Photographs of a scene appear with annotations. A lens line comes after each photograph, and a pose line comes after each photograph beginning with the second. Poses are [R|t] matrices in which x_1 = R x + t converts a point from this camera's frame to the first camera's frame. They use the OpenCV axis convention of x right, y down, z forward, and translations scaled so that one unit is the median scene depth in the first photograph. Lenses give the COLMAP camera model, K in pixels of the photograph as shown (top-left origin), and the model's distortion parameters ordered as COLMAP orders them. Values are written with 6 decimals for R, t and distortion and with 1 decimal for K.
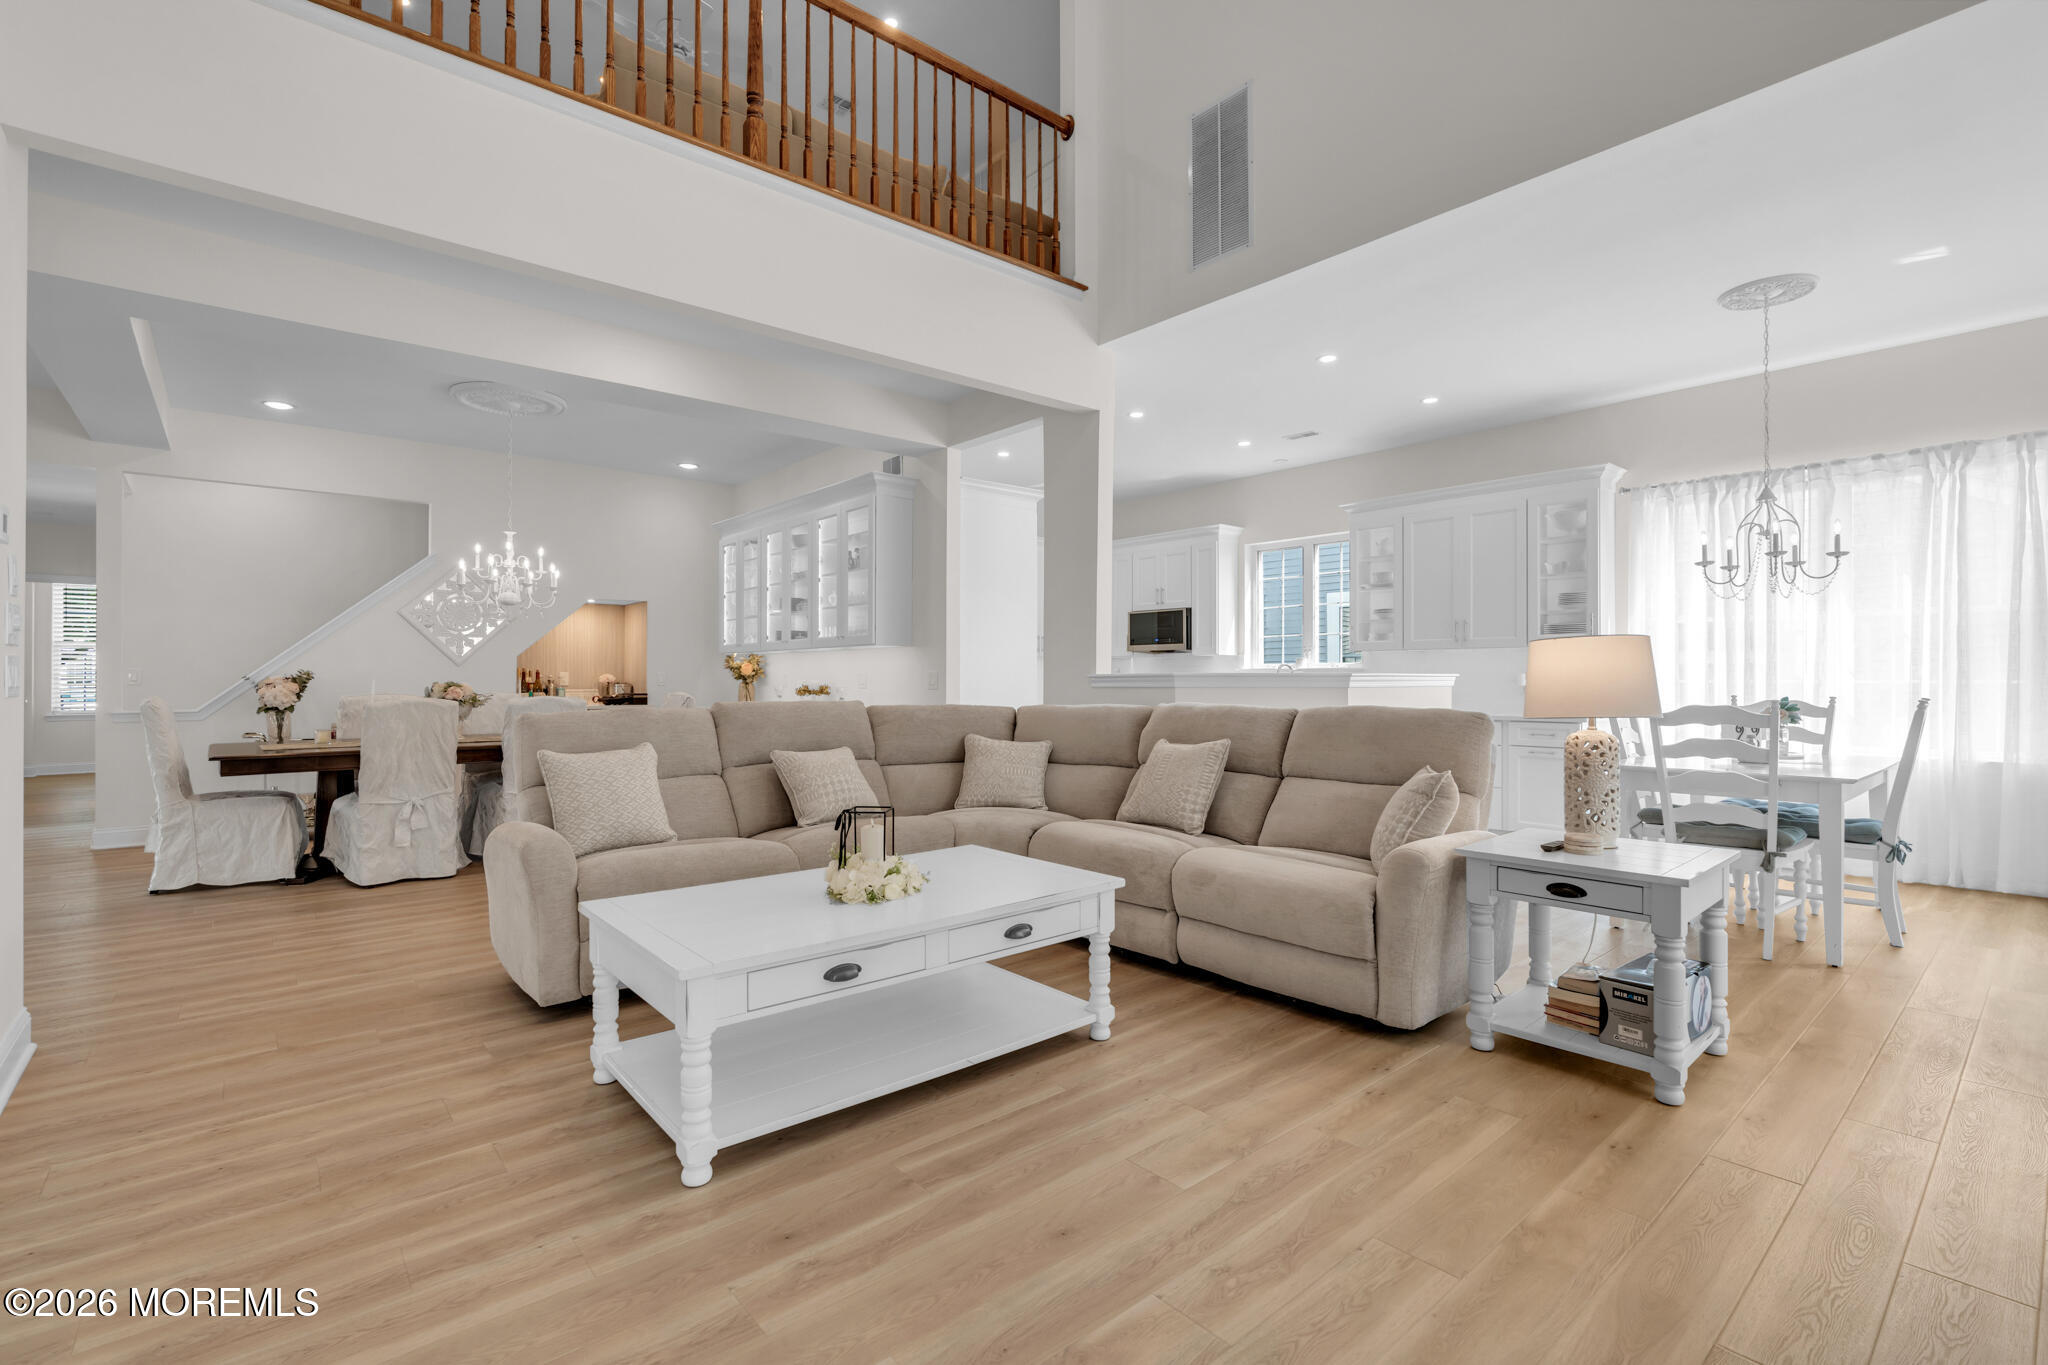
lens RADIAL K [[915.9, 0, 1021.4], [0, 915.9, 676.2], [0, 0, 1]] dist [-0.004927, 0.001438]
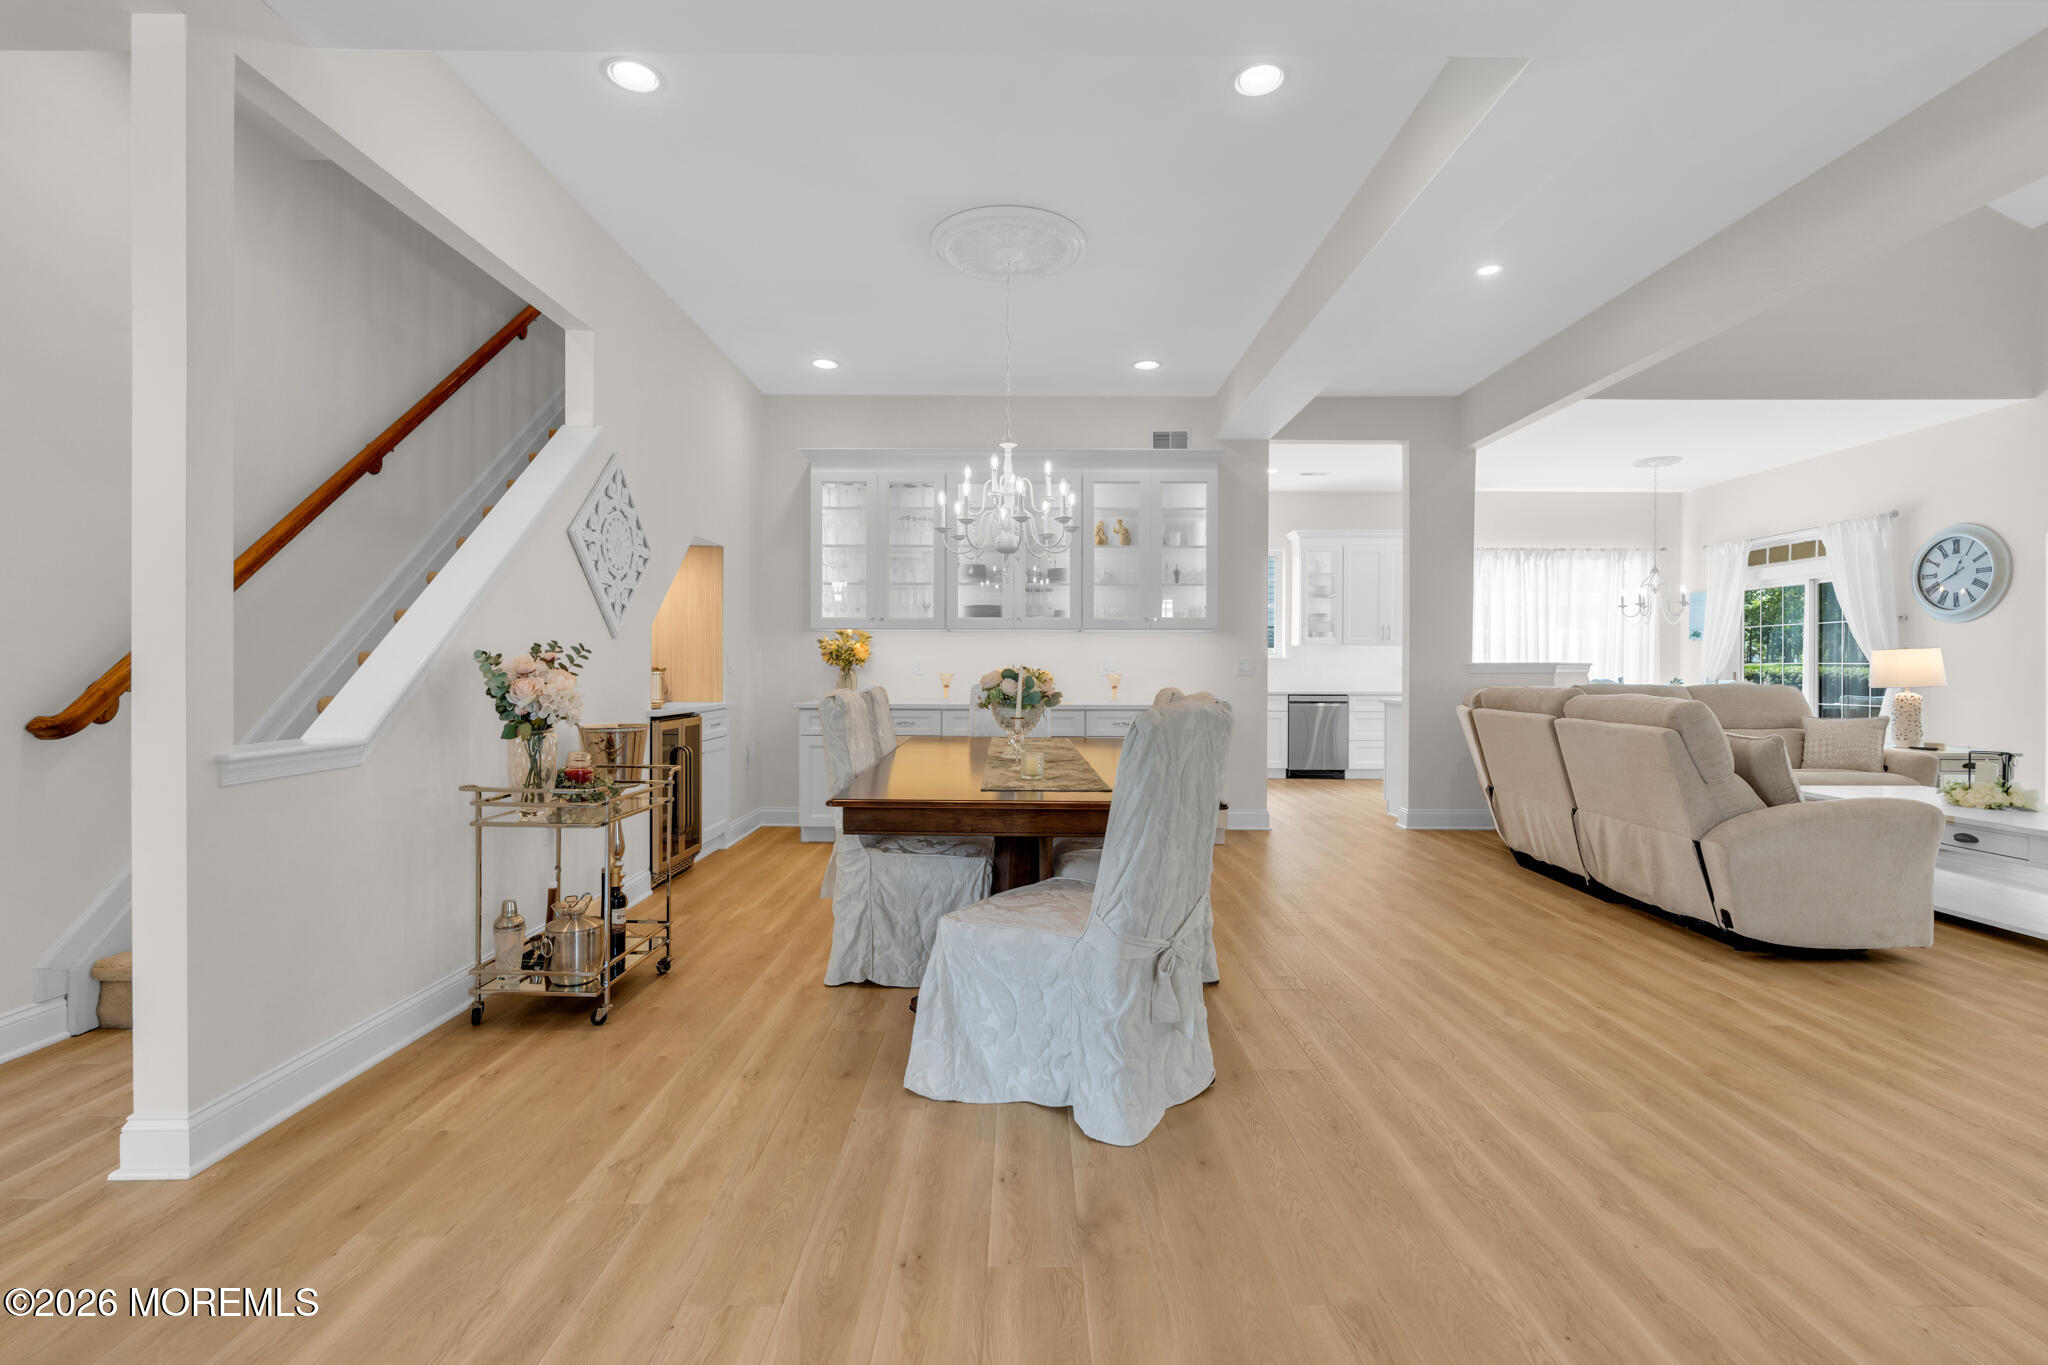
lens RADIAL K [[915.9, 0, 1021.4], [0, 915.9, 676.2], [0, 0, 1]] dist [-0.004927, 0.001438]
pose [[0.650250, -0.005231, 0.759702, -1.454469], [-0.006231, 0.999906, 0.012218, 0.005866], [-0.759695, -0.012679, 0.650156, 0.760356]]
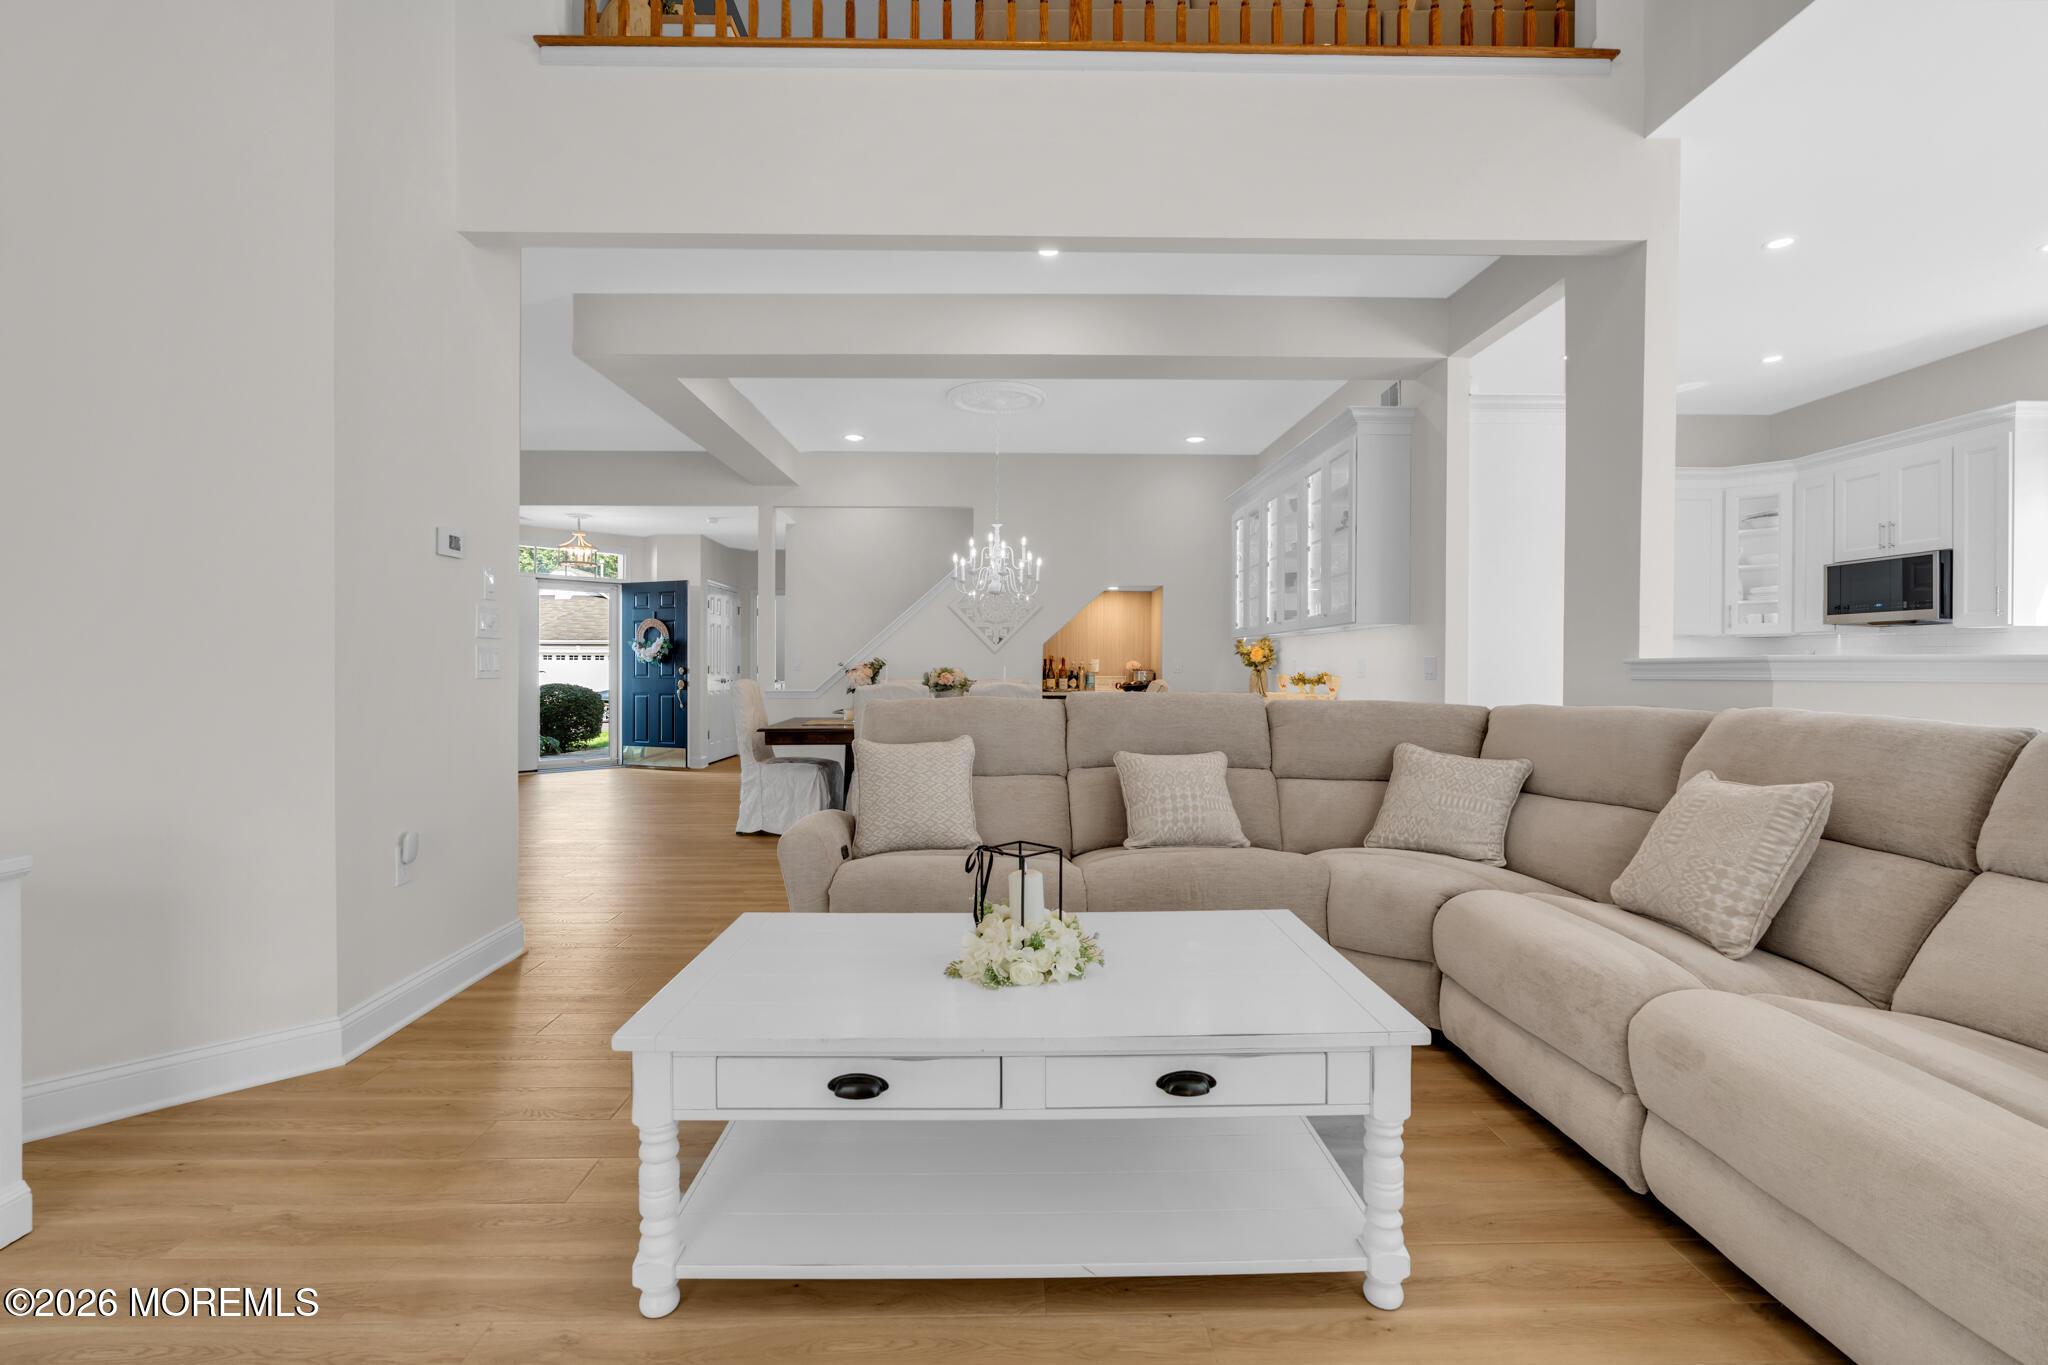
lens RADIAL K [[923.1, 0, 1023.5], [0, 923.1, 669.2], [0, 0, 1]] dist [-0.014038, 0.006854]
pose [[0.776631, 0.003579, -0.629945, 0.174984], [0.000071, 0.999983, 0.005768, 0.001732], [0.629956, -0.004525, 0.776618, 0.275199]]
